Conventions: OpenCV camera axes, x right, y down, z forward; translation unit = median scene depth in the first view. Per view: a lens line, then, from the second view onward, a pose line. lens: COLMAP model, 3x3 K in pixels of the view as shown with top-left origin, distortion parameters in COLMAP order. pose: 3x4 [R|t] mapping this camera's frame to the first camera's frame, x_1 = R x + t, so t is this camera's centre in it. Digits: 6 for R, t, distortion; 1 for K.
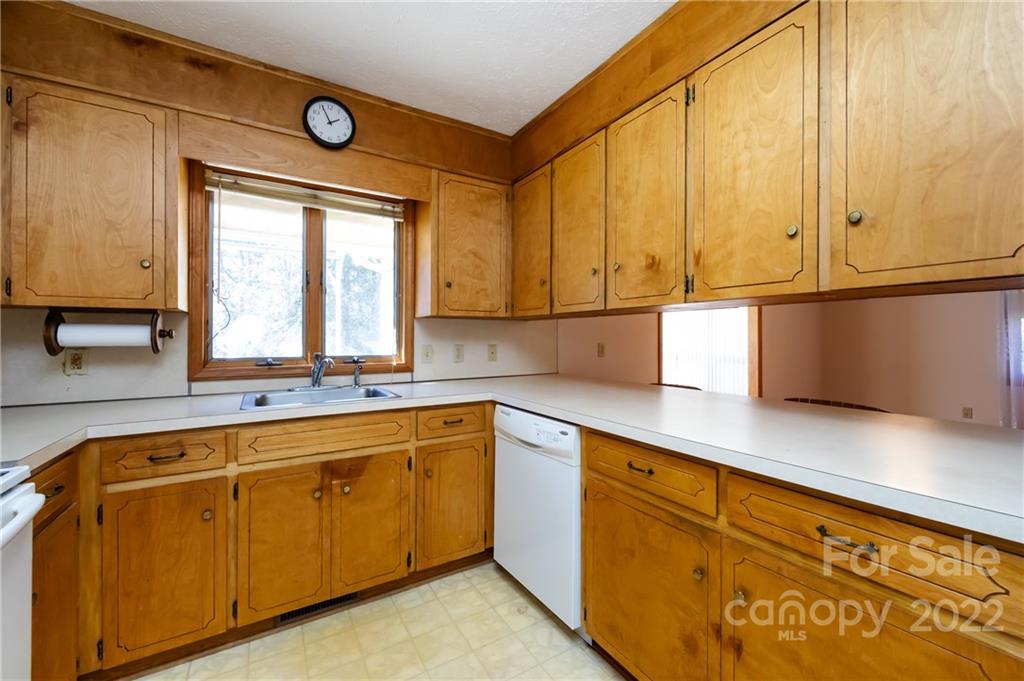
lens RADIAL K [[412.7, 0, 513.4], [0, 412.7, 334.9], [0, 0, 1]] dist [-0.001216, -0.000484]
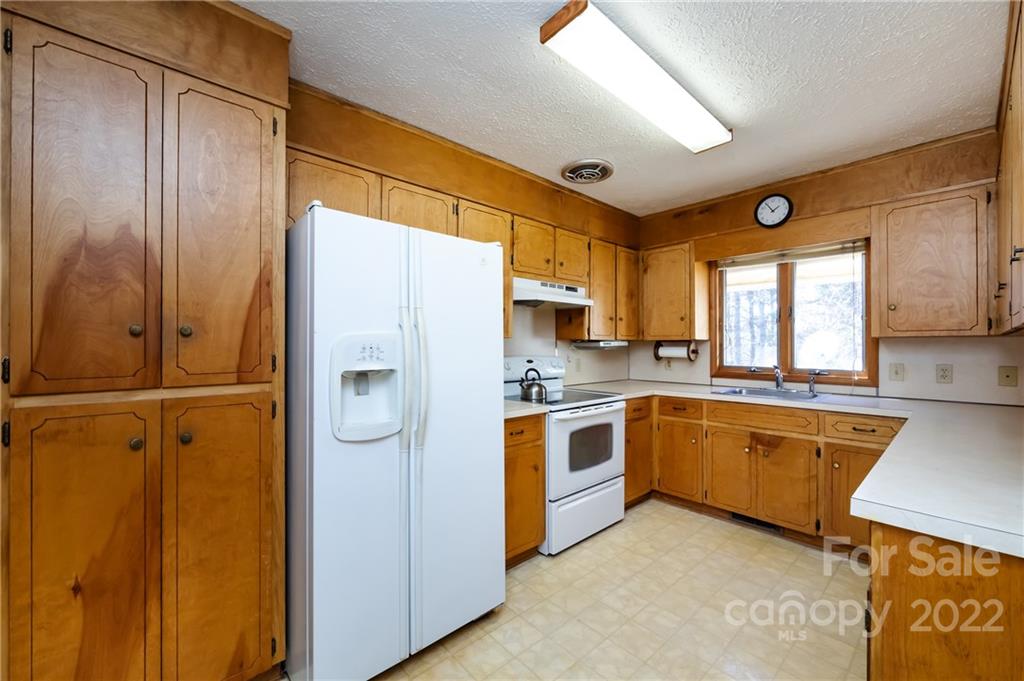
lens RADIAL K [[394.8, 0, 511.9], [0, 394.8, 346.0], [0, 0, 1]] dist [-0.001570, -0.000086]
pose [[0.168381, 0.000405, -0.985722, 0.809145], [0.005401, 0.999985, 0.001334, -0.034253], [0.985707, -0.005548, 0.168376, -0.171474]]
